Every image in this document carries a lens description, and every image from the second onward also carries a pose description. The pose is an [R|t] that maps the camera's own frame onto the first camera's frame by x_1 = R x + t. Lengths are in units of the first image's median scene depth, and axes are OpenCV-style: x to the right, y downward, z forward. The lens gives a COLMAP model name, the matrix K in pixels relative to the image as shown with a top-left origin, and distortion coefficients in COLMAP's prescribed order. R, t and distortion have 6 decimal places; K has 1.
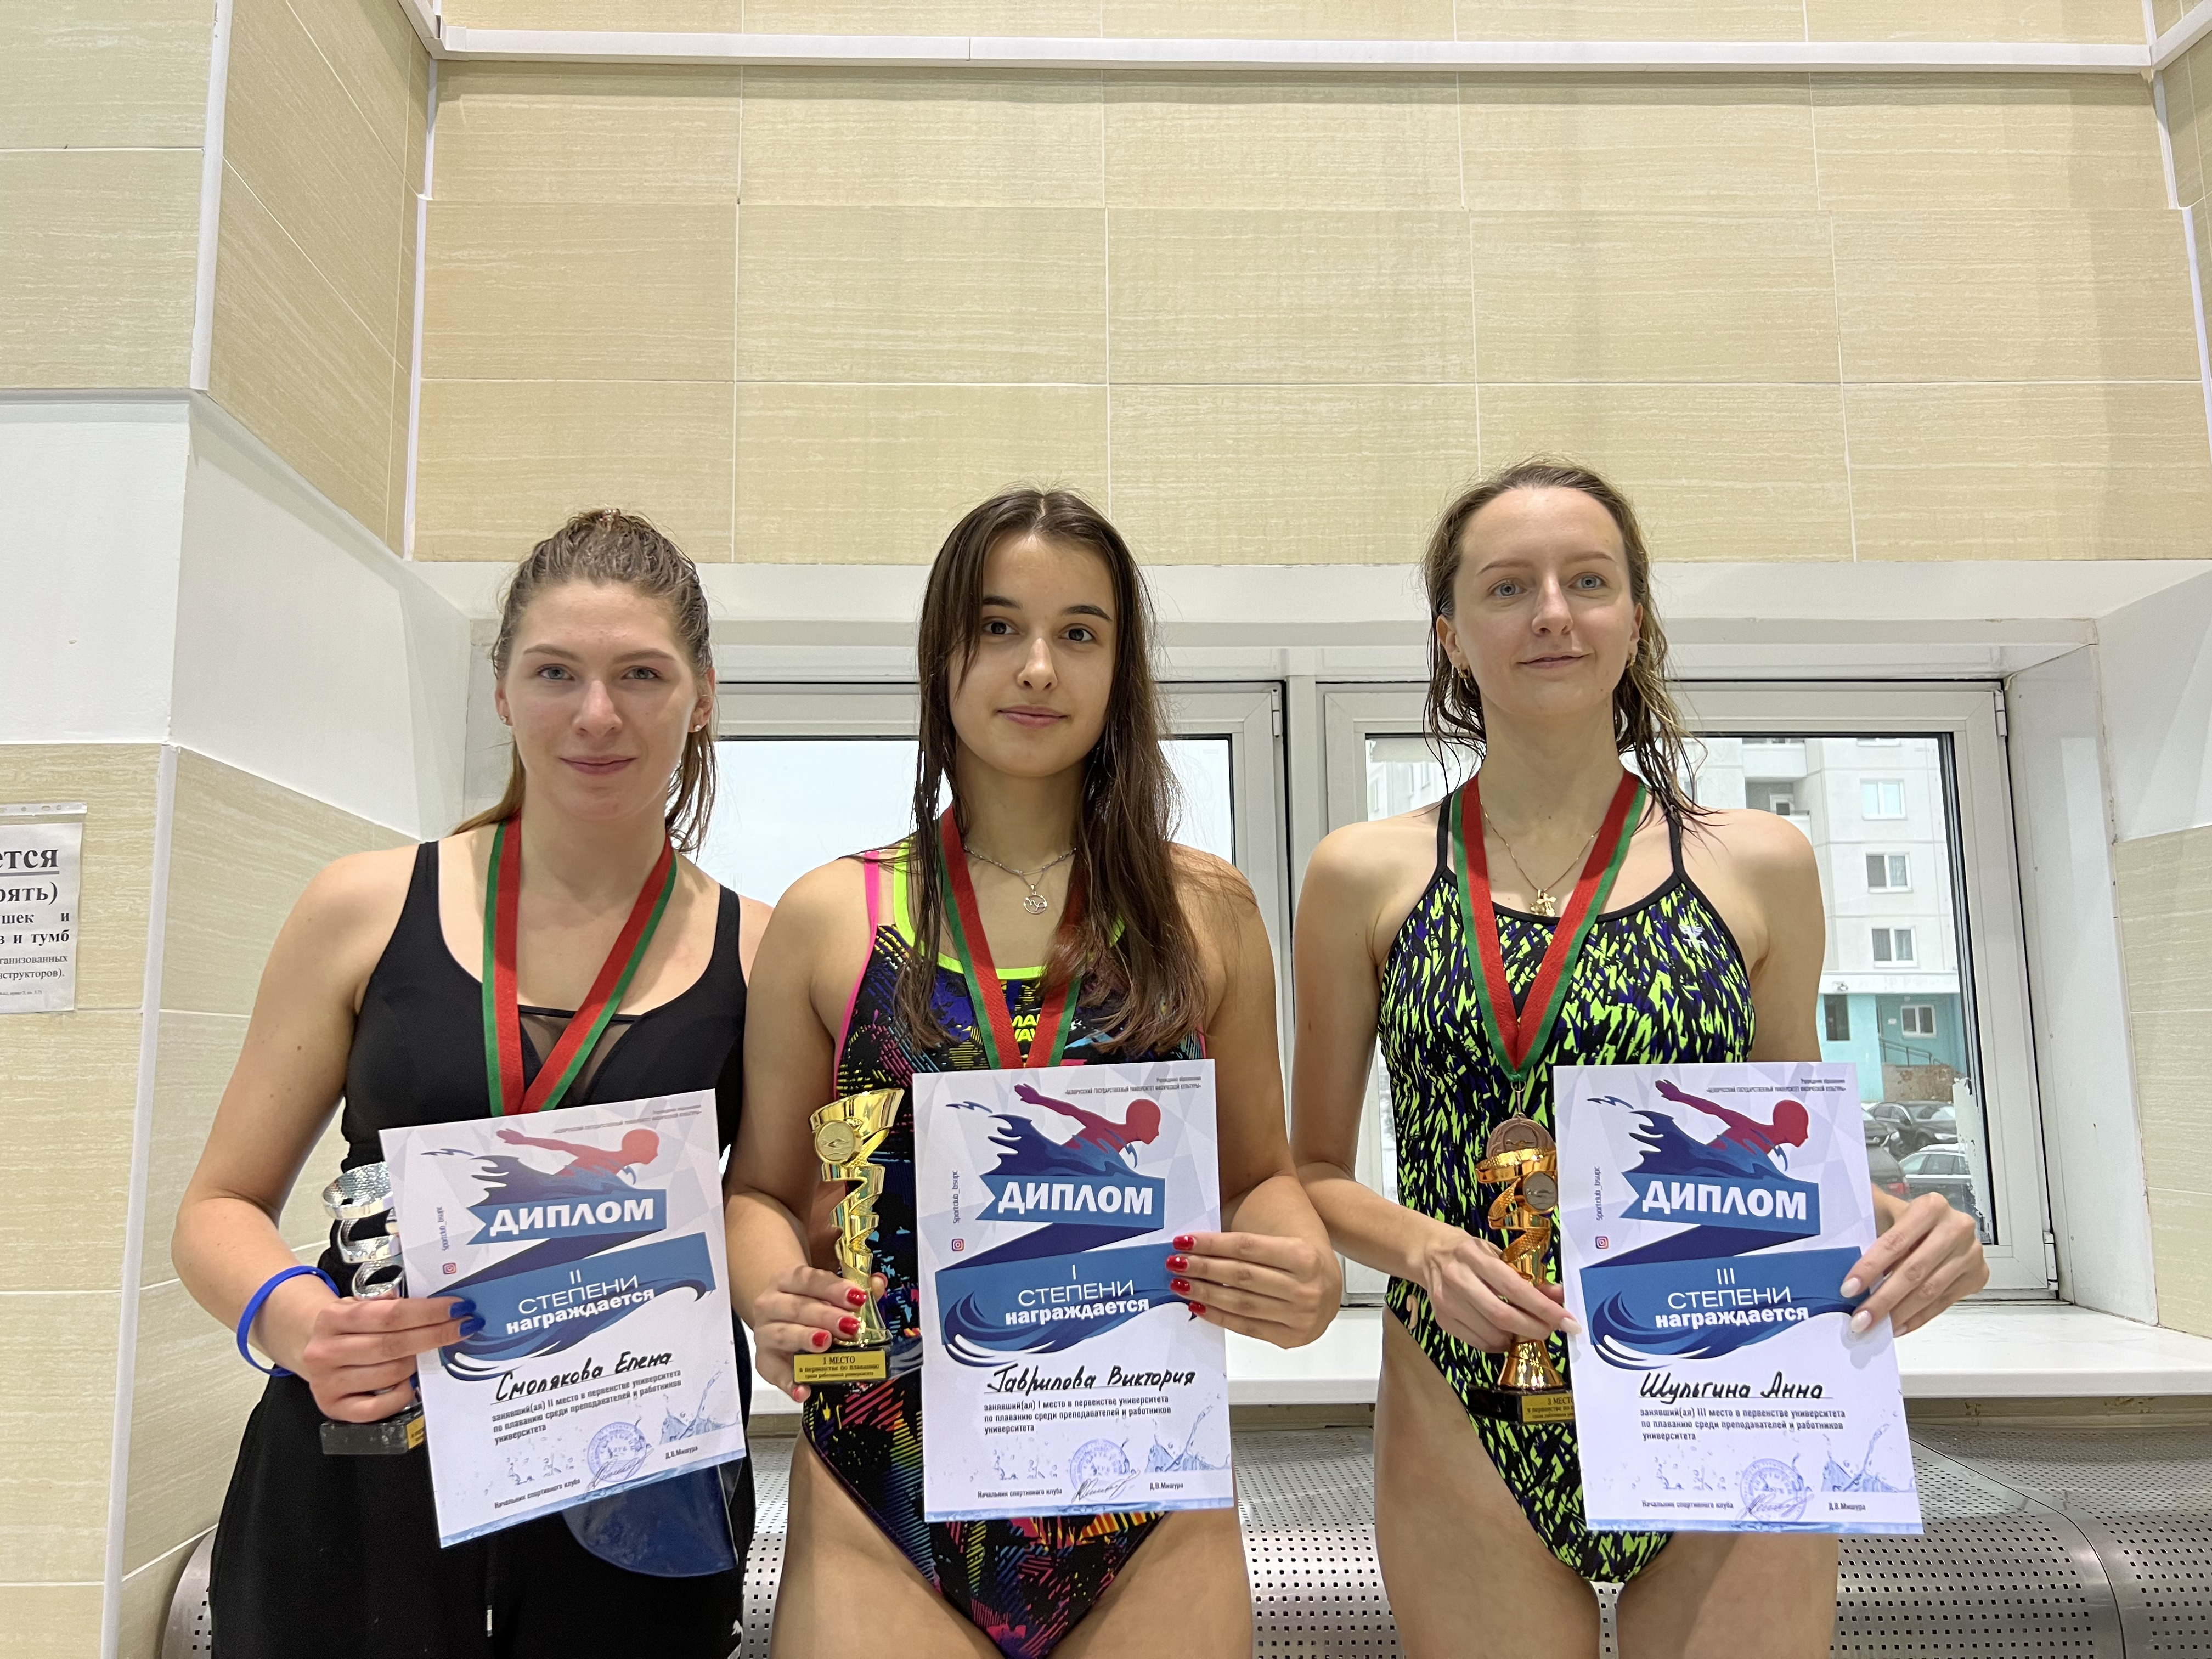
lens RADIAL K [[1677.0, 0, 1093.2], [0, 1677.0, 822.0], [0, 0, 1]] dist [0.030272, -0.049634]
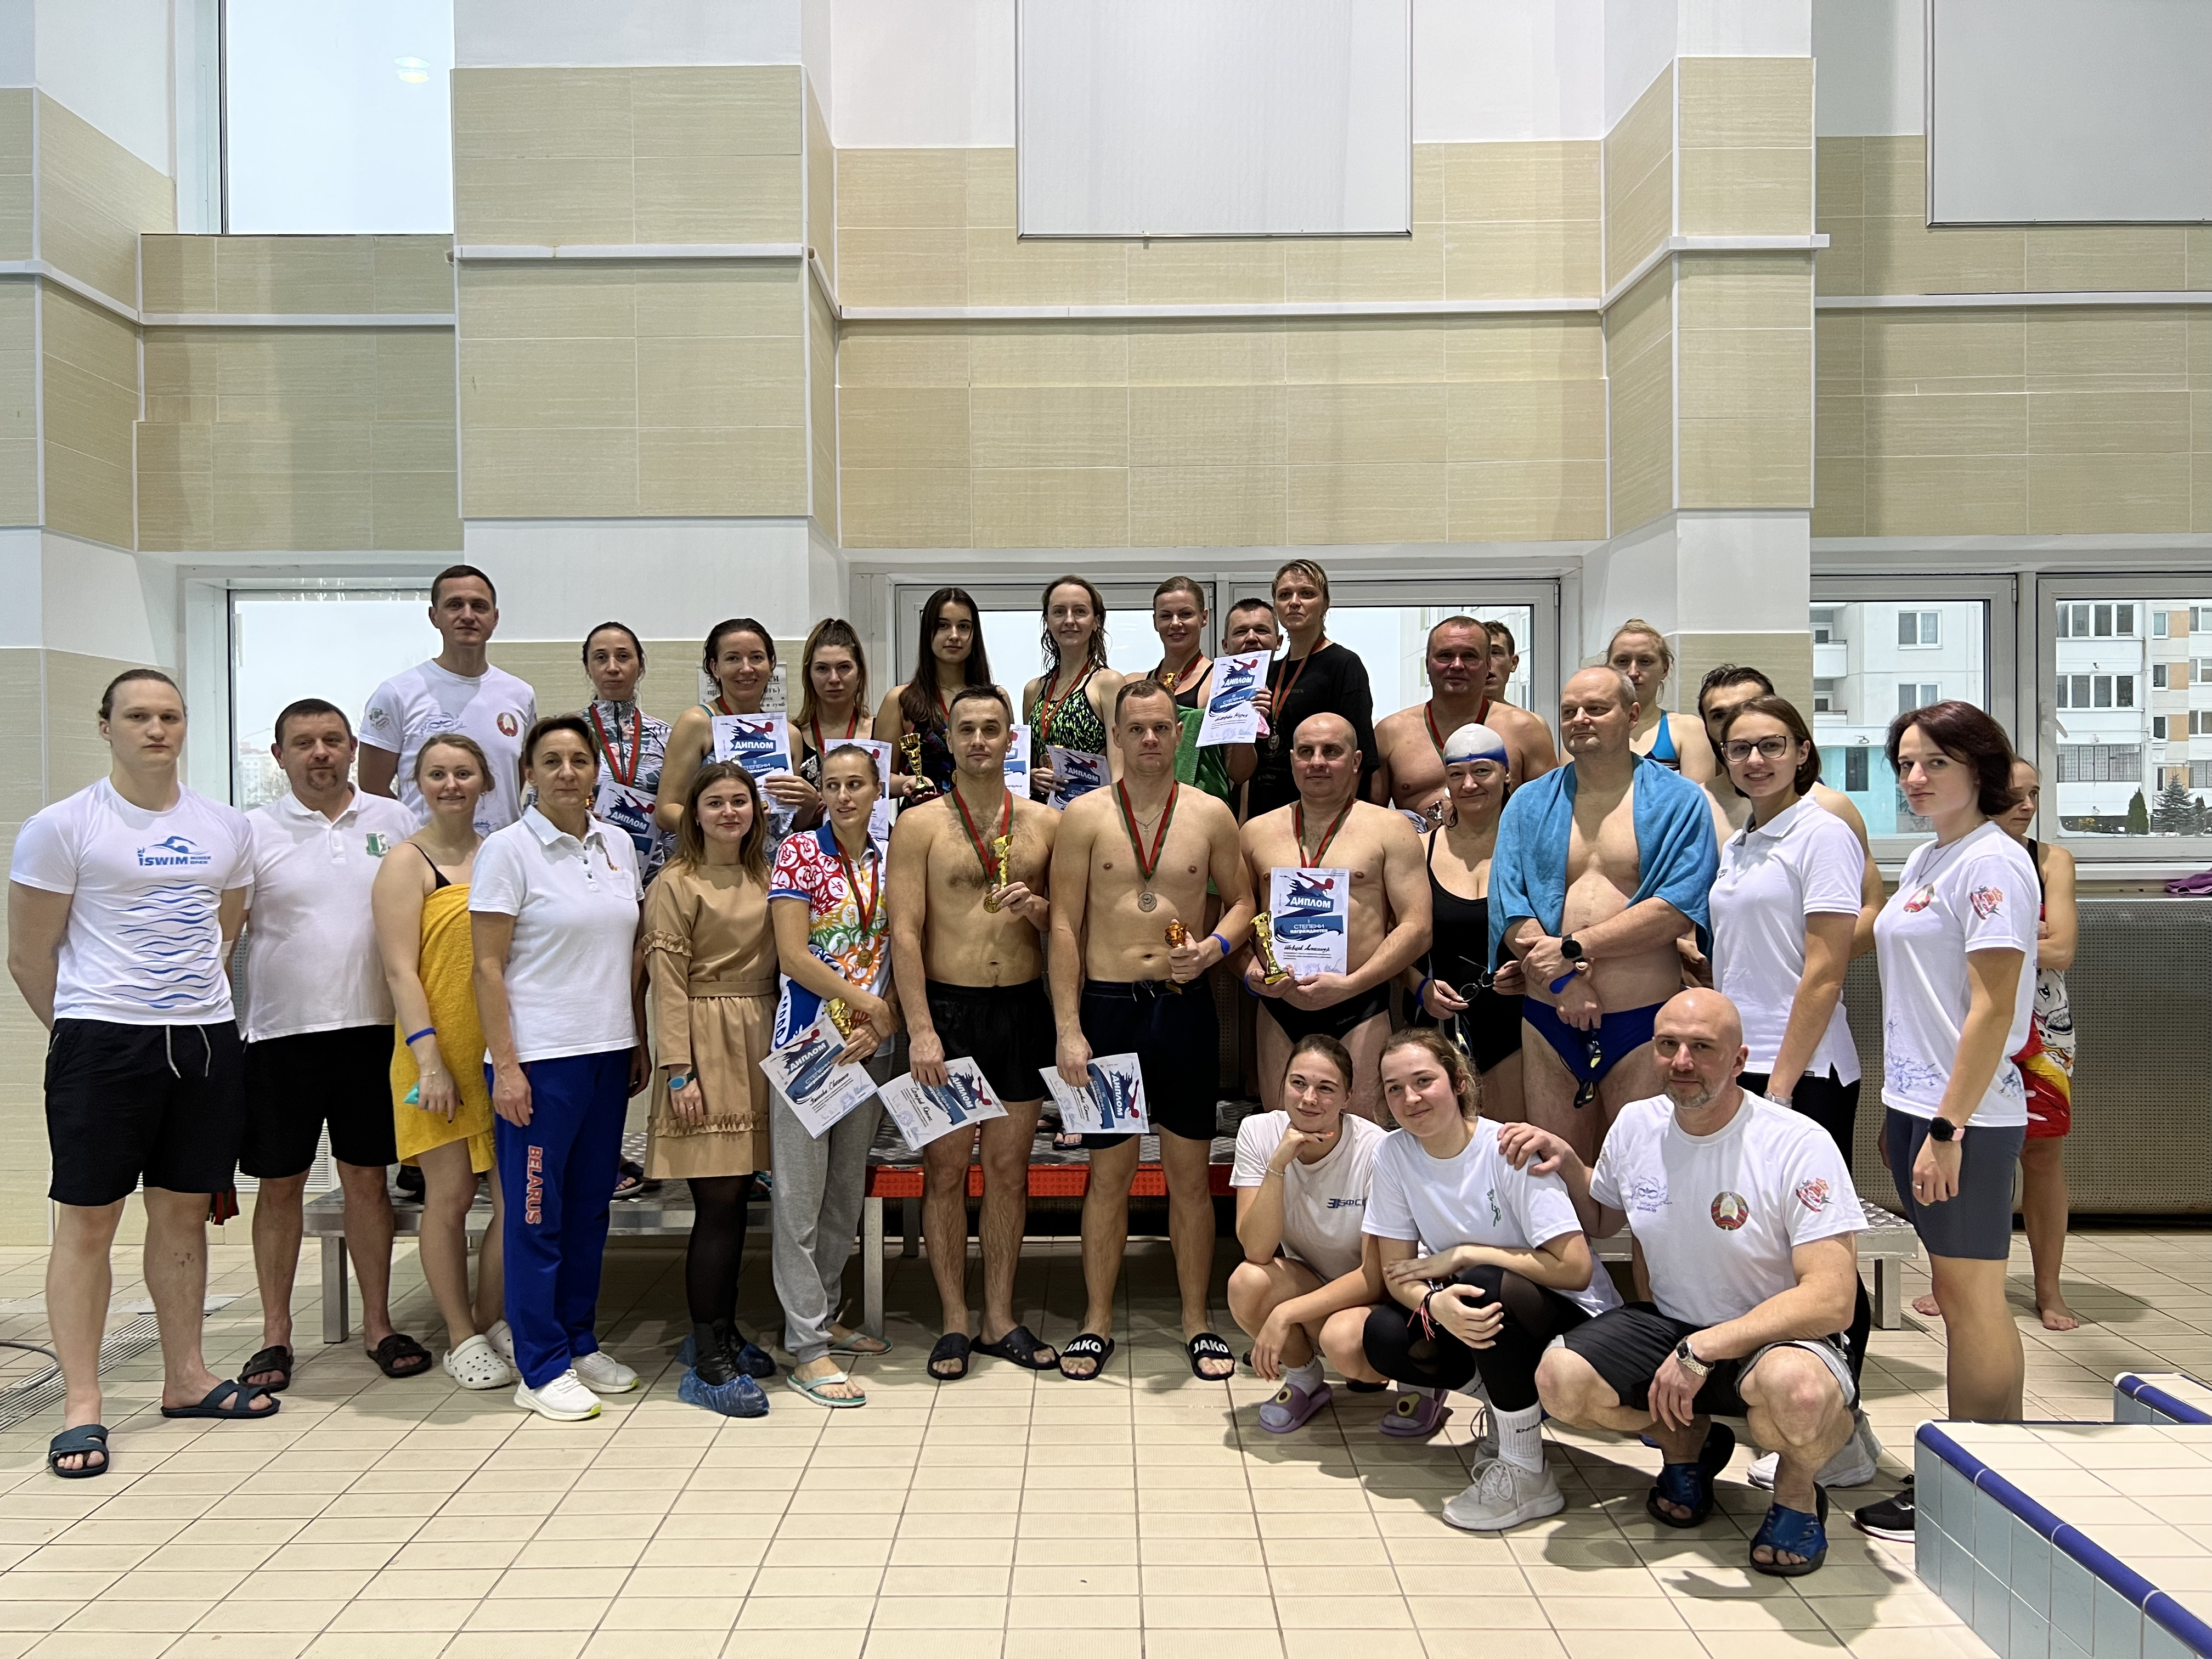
lens RADIAL K [[1677.0, 0, 1091.9], [0, 1677.0, 870.4], [0, 0, 1]] dist [0.030272, -0.049634]
pose [[0.999439, 0.002417, -0.033395, 0.036197], [0.003378, 0.985020, 0.172409, -0.109175], [0.033311, -0.172425, 0.984459, -1.391089]]
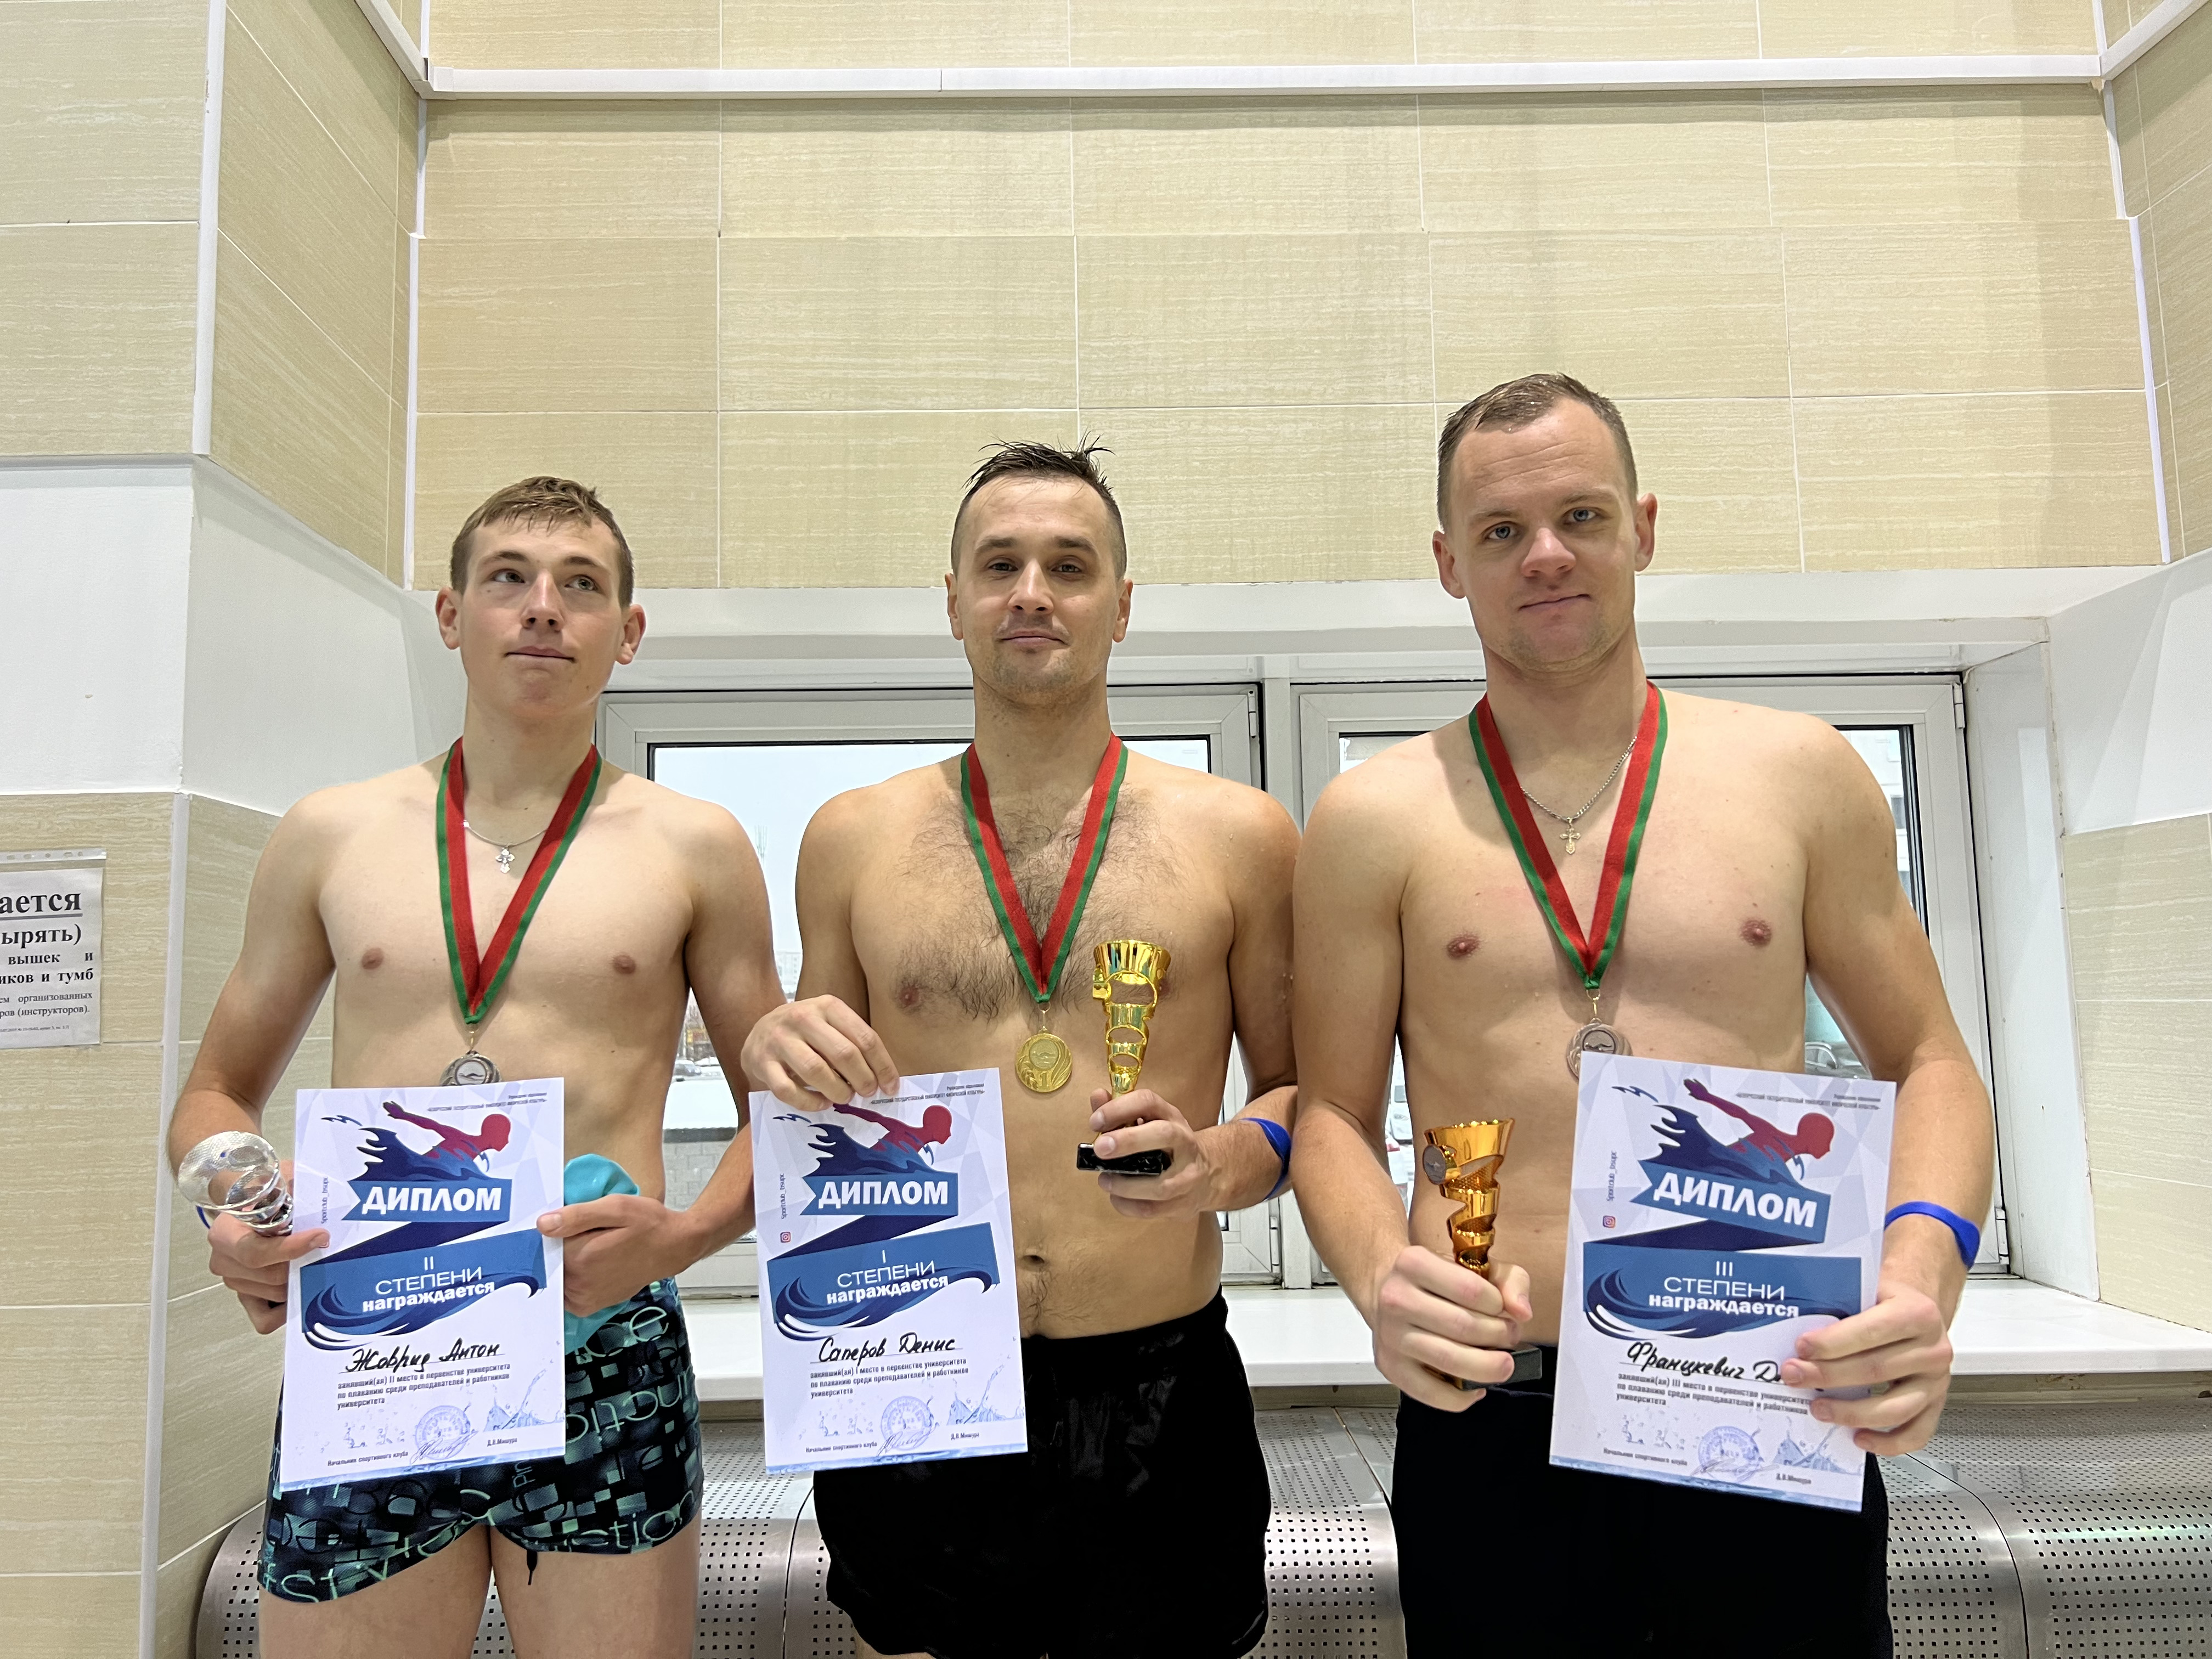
lens RADIAL K [[1677.0, 0, 1100.4], [0, 1677.0, 819.9], [0, 0, 1]] dist [0.030272, -0.049634]
pose [[0.999886, -0.010464, -0.010847, 0.030545], [0.010785, 0.999494, 0.029933, -0.037886], [0.010528, -0.030047, 0.999493, -0.041223]]
